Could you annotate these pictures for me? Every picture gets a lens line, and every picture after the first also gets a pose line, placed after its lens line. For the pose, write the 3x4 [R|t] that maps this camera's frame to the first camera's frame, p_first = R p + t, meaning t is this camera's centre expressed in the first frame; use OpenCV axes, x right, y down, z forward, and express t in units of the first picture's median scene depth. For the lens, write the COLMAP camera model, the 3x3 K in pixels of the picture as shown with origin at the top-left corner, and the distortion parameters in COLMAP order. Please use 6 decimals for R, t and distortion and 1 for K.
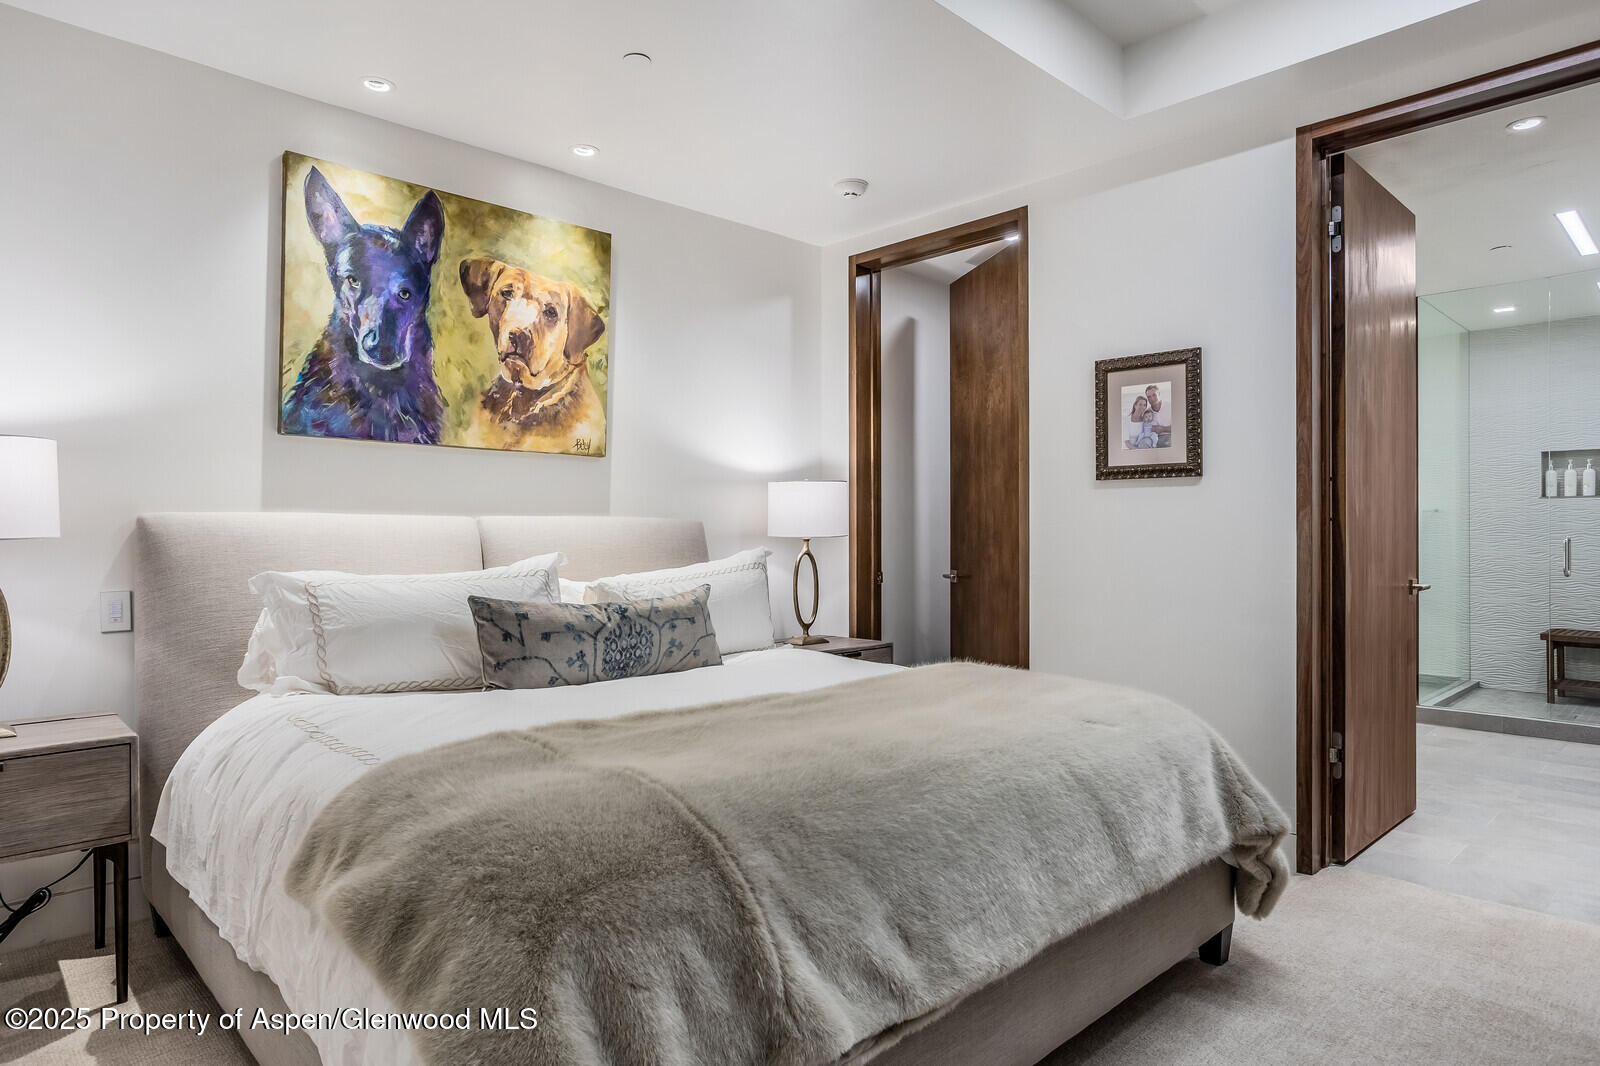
lens RADIAL K [[951.1, 0, 800.0], [0, 951.1, 532.3], [0, 0, 1]] dist [-0.014621, 0.024331]
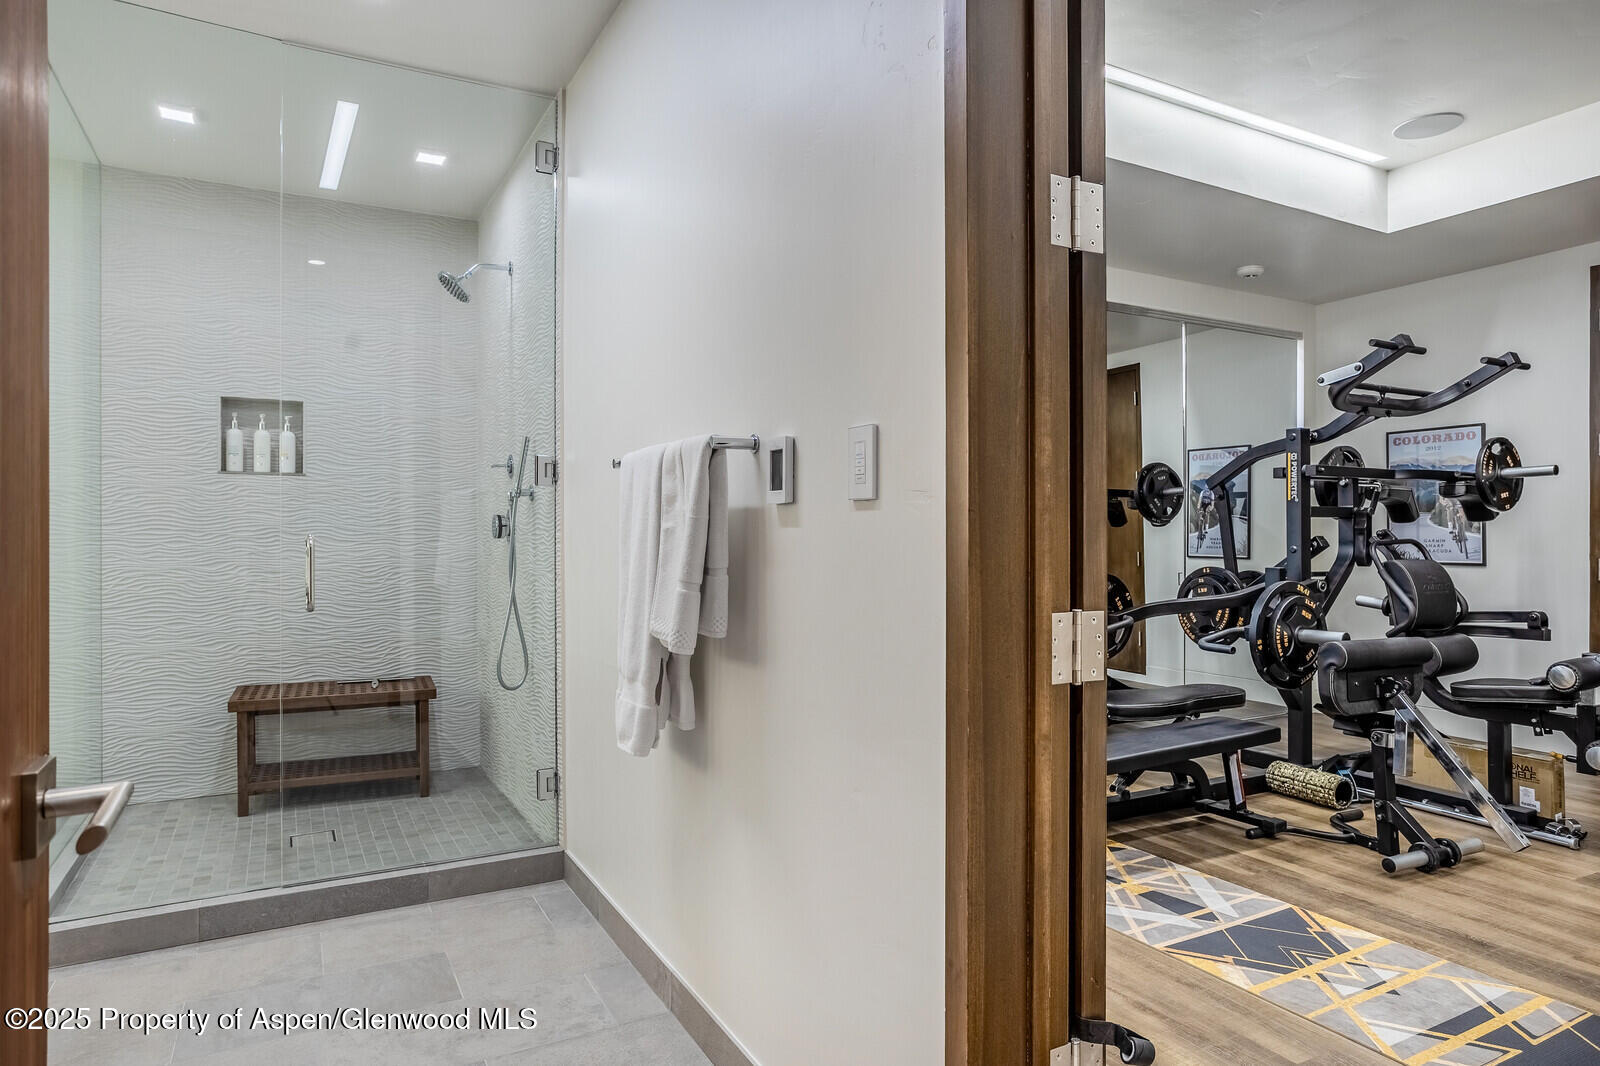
lens RADIAL K [[951.1, 0, 805.2], [0, 951.1, 532.5], [0, 0, 1]] dist [-0.014621, 0.024331]
pose [[0.278536, 0.002601, 0.960422, 0.302637], [-0.006393, 0.999979, -0.000854, 0.000350], [-0.960404, -0.005902, 0.278547, 0.475404]]
